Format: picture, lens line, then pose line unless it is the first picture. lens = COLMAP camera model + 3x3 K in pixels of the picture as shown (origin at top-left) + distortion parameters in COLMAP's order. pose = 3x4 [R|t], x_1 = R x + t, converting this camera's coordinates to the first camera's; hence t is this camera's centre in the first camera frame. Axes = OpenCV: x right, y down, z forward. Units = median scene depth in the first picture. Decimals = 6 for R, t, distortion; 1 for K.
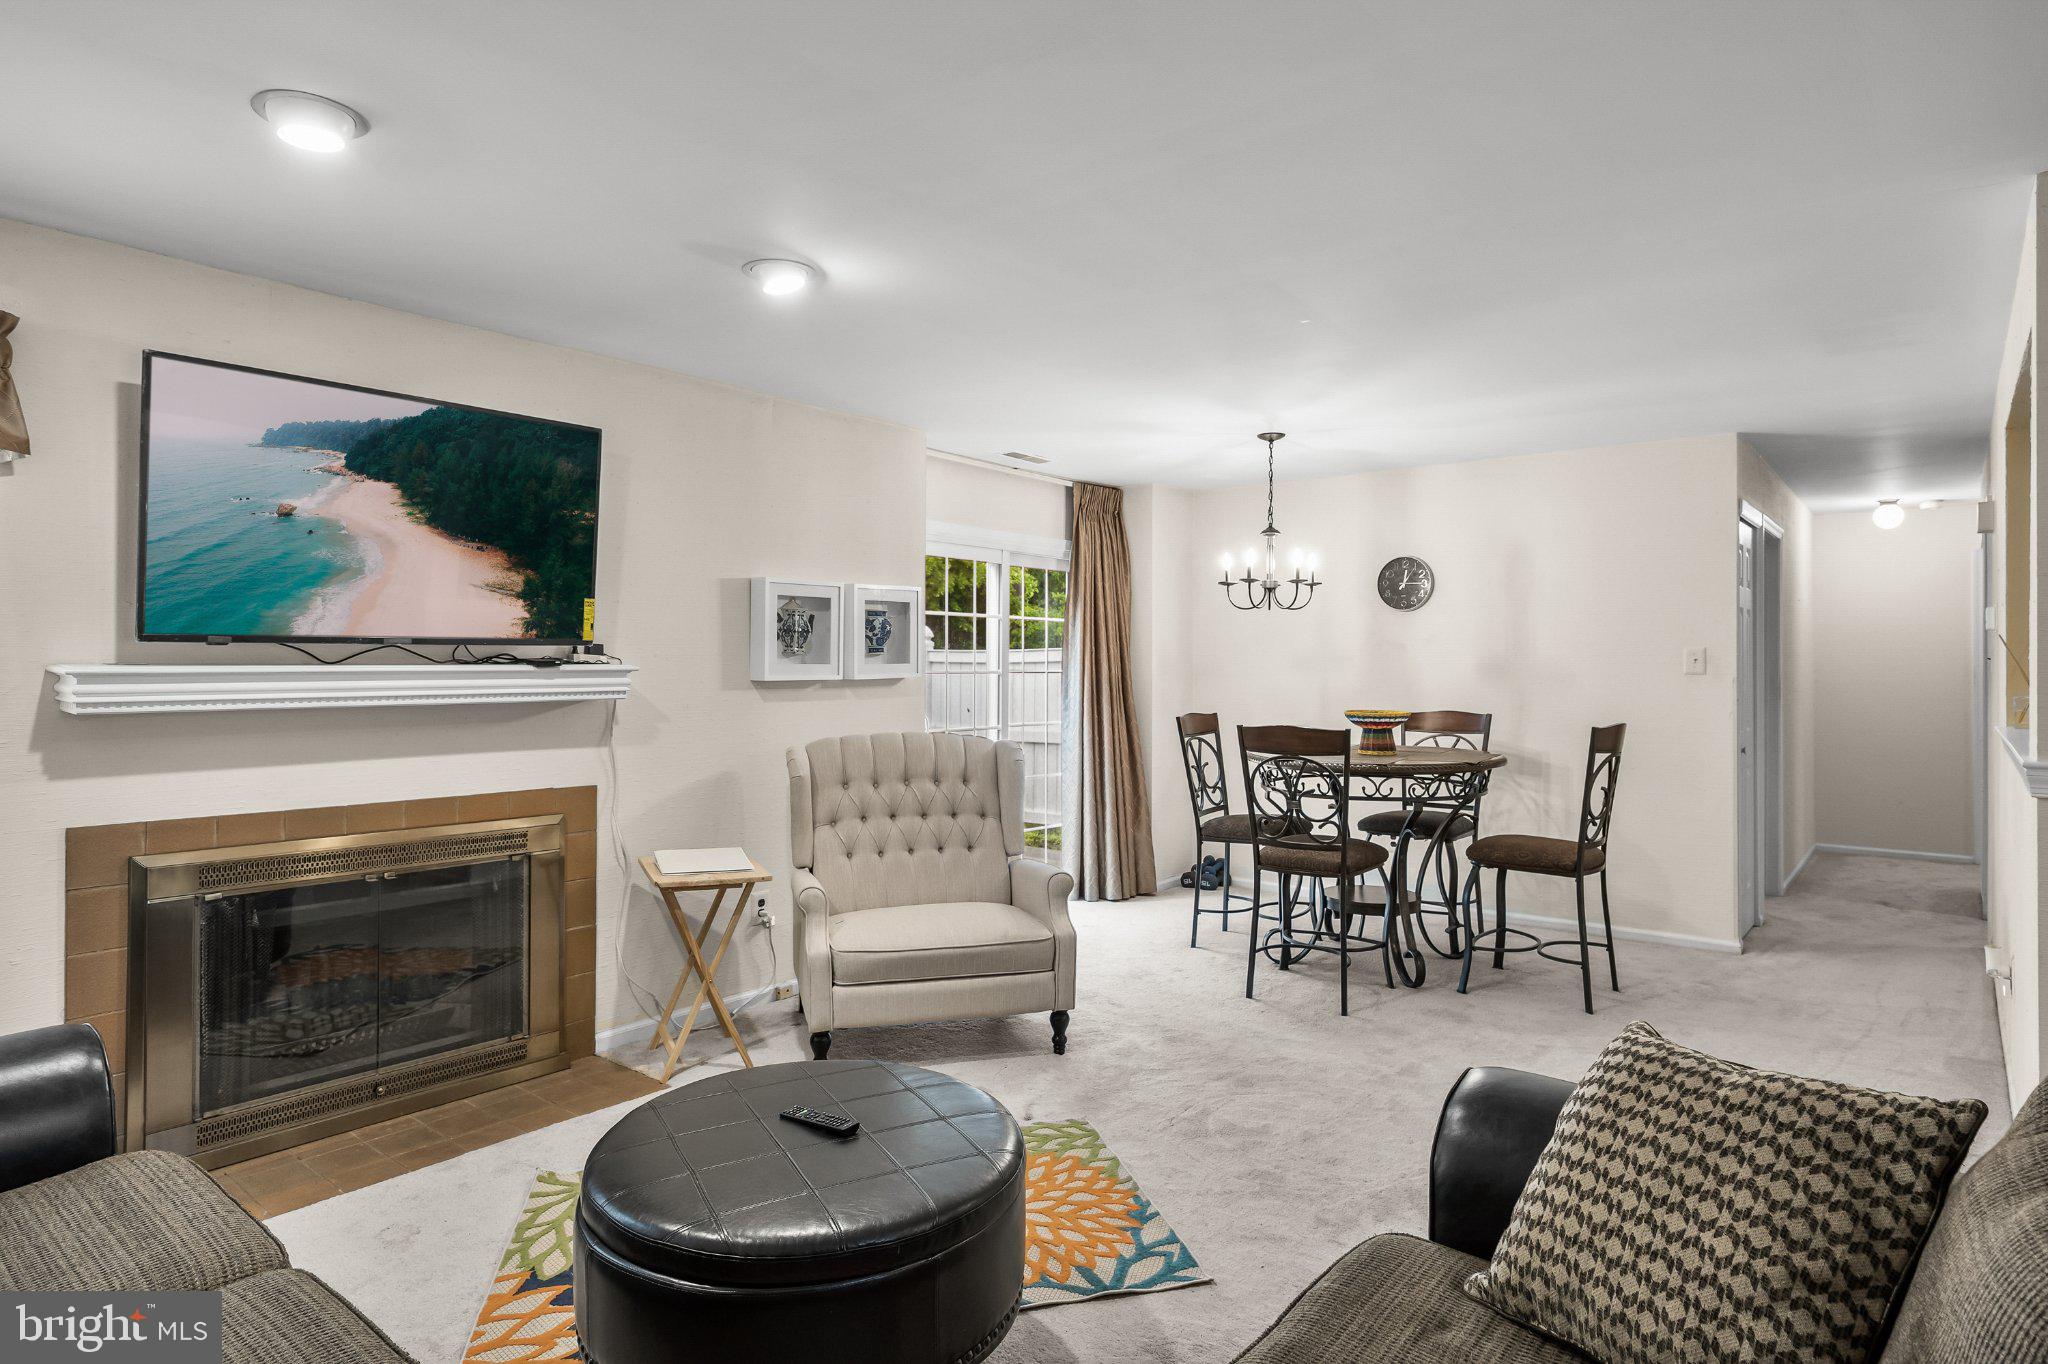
lens RADIAL K [[1124.1, 0, 1022.6], [0, 1124.1, 676.1], [0, 0, 1]] dist [-0.007629, -0.000608]
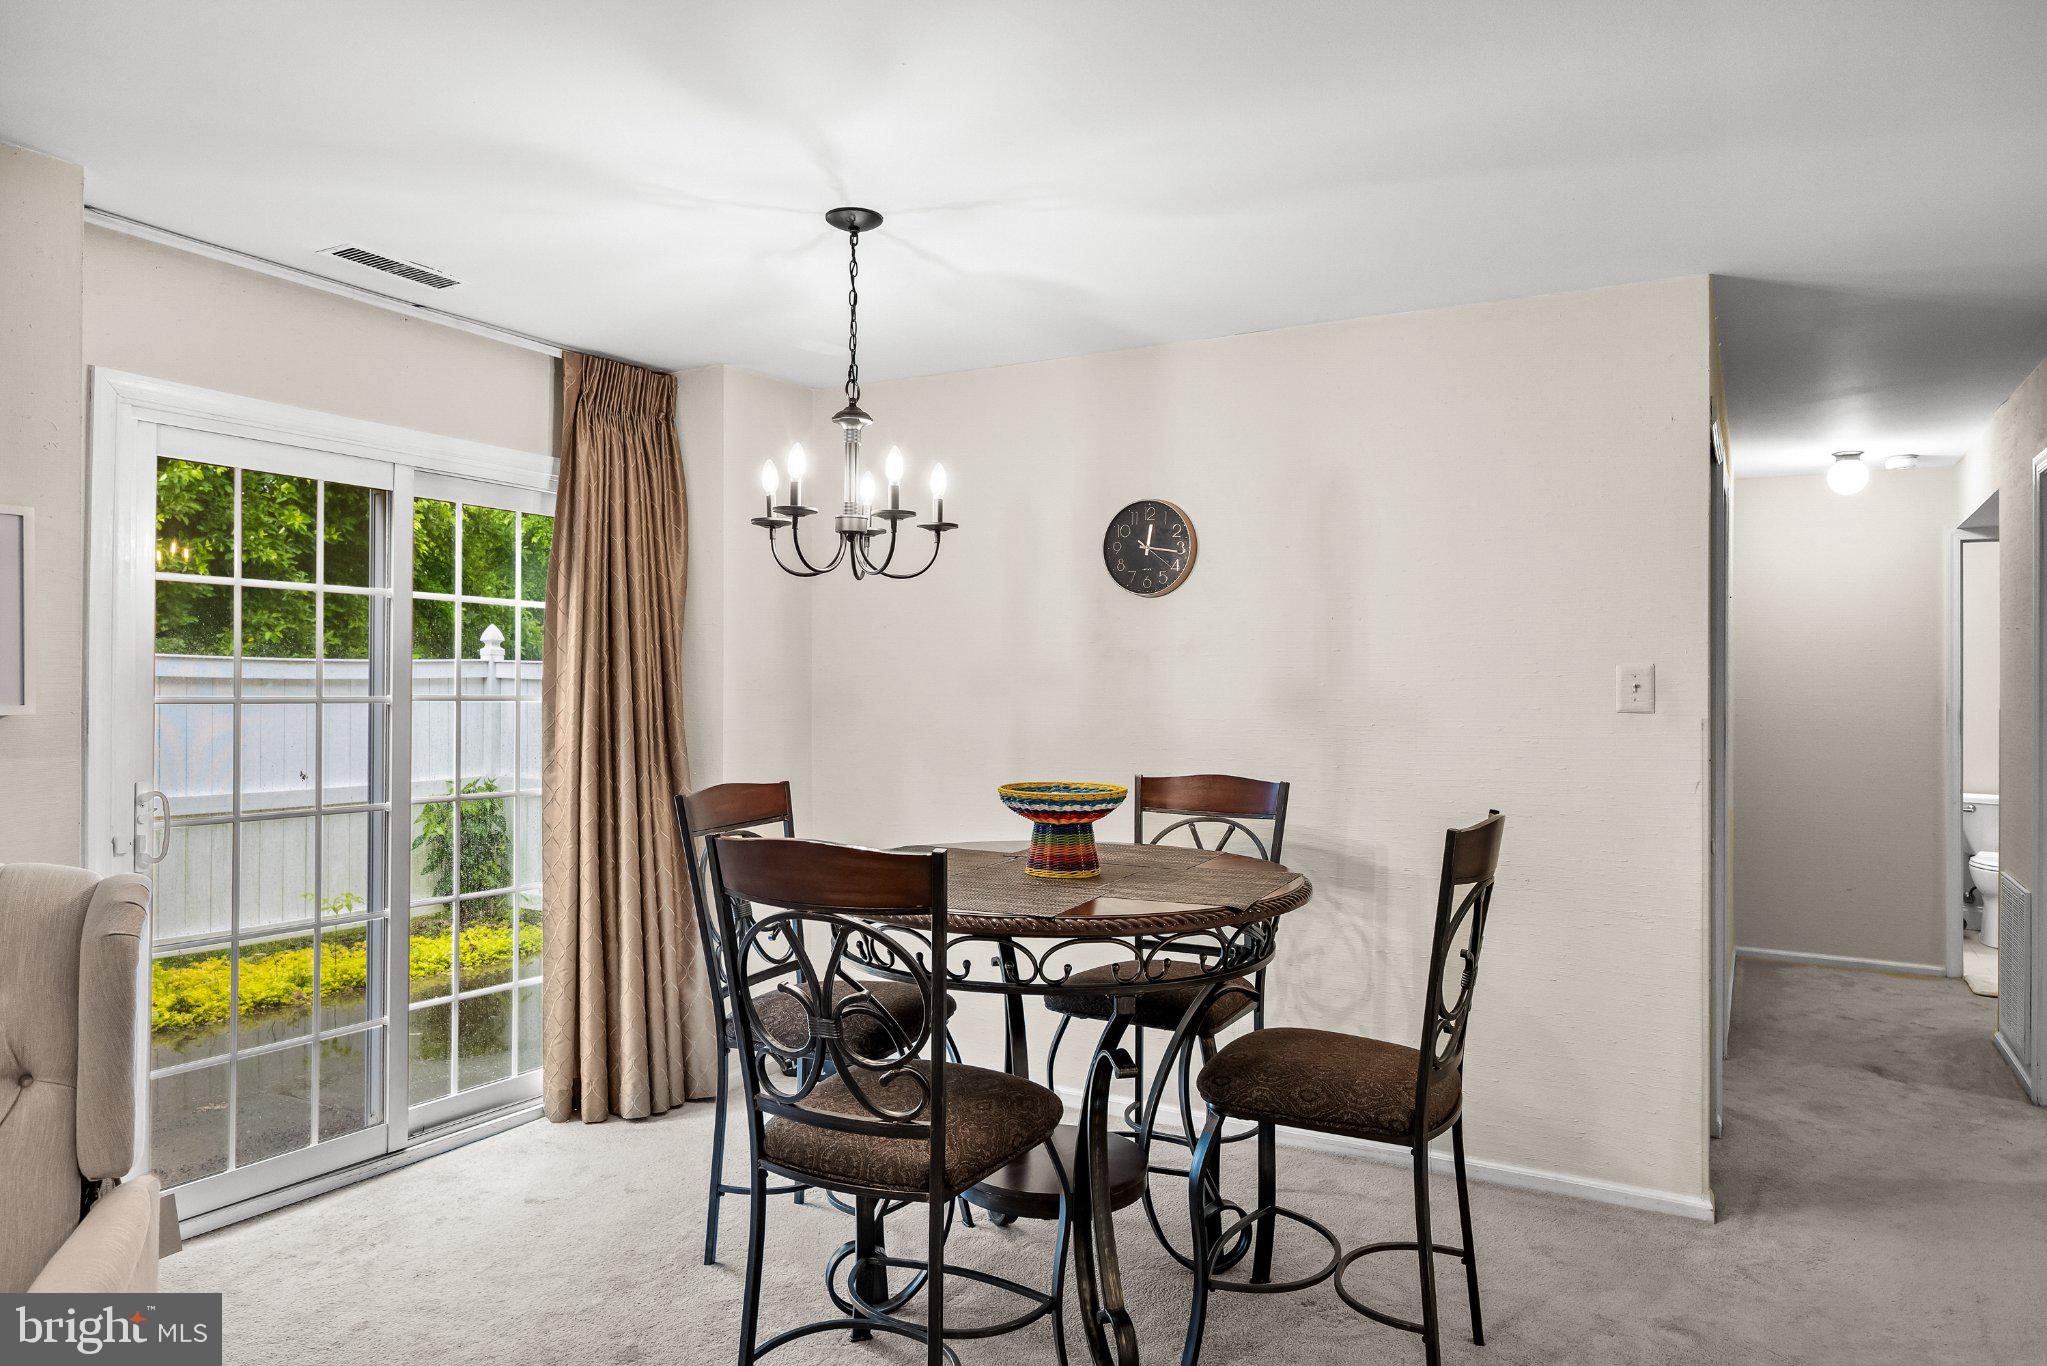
lens RADIAL K [[1331.1, 0, 1017.0], [0, 1331.1, 682.4], [0, 0, 1]] dist [-0.019168, -0.002559]
pose [[0.984483, 0.007518, 0.175318, 0.172090], [-0.005642, 0.999921, -0.011200, -0.007073], [-0.175388, 0.010037, 0.984448, 0.382406]]
